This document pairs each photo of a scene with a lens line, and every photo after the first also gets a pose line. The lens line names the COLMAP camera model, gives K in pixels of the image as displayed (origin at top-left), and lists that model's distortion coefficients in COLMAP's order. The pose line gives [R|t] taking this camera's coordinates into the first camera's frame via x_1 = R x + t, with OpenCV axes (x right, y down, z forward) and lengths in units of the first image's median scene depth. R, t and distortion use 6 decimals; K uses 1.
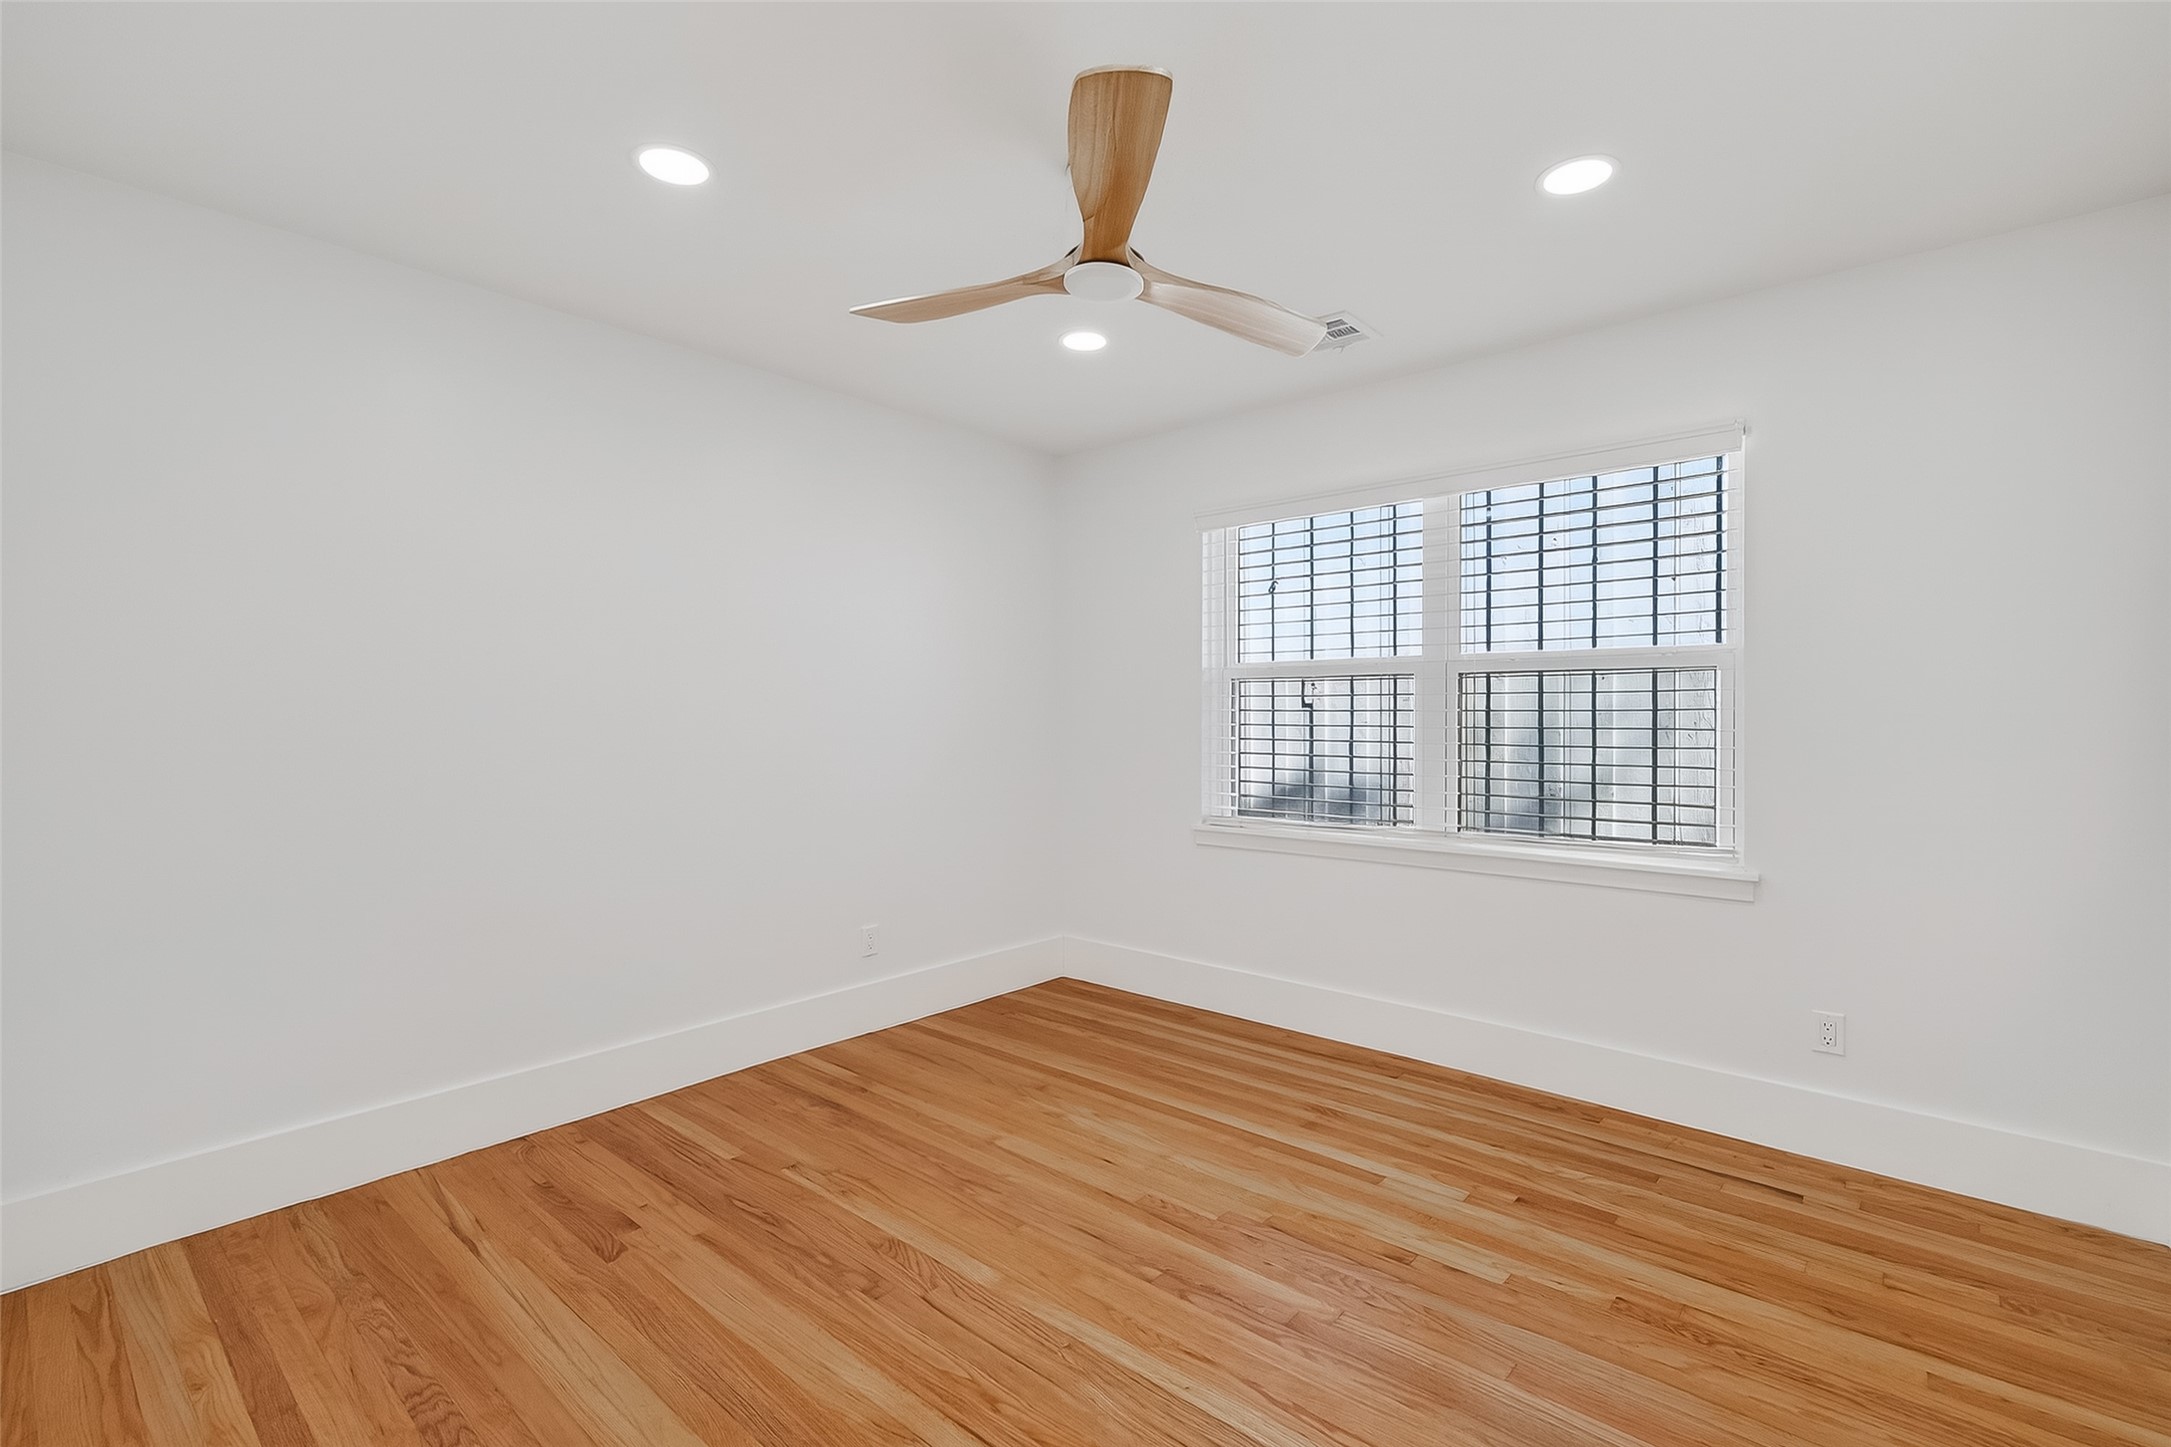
lens RADIAL K [[901.9, 0, 1075.2], [0, 901.9, 721.2], [0, 0, 1]] dist [0.002649, -0.000233]
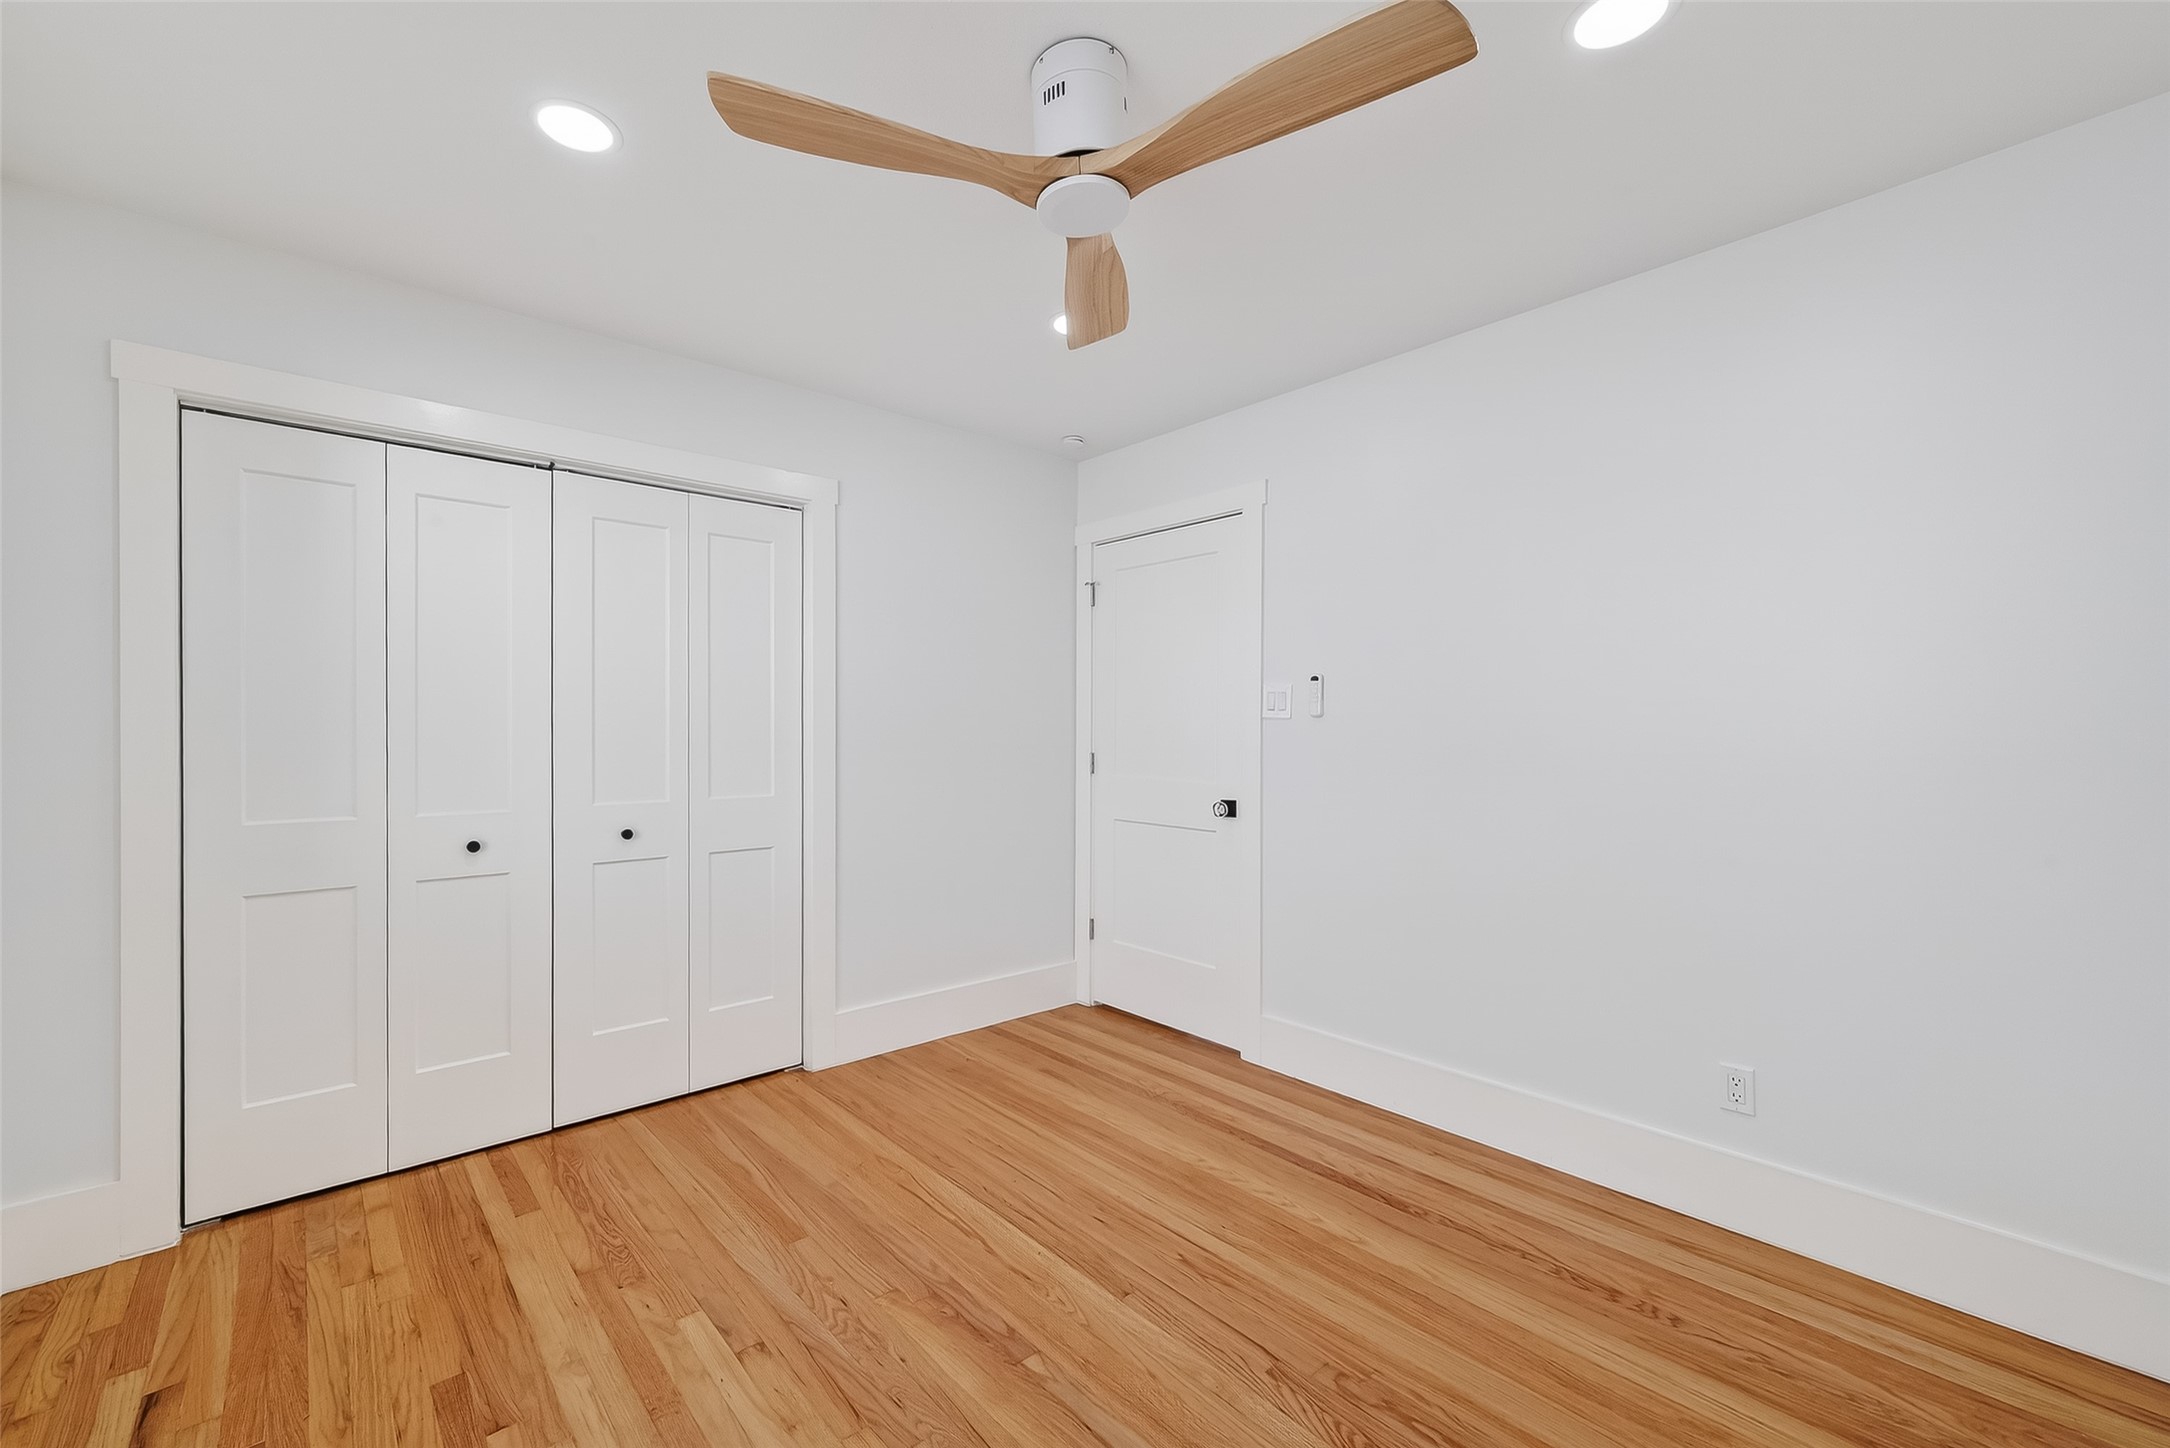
lens RADIAL K [[901.5, 0, 1074.7], [0, 901.5, 721.7], [0, 0, 1]] dist [0.002649, -0.000233]
pose [[-0.996929, 0.001942, 0.078284, -0.030566], [0.001372, 0.999972, -0.007336, -0.034551], [-0.078296, -0.007207, -0.996904, 1.988187]]
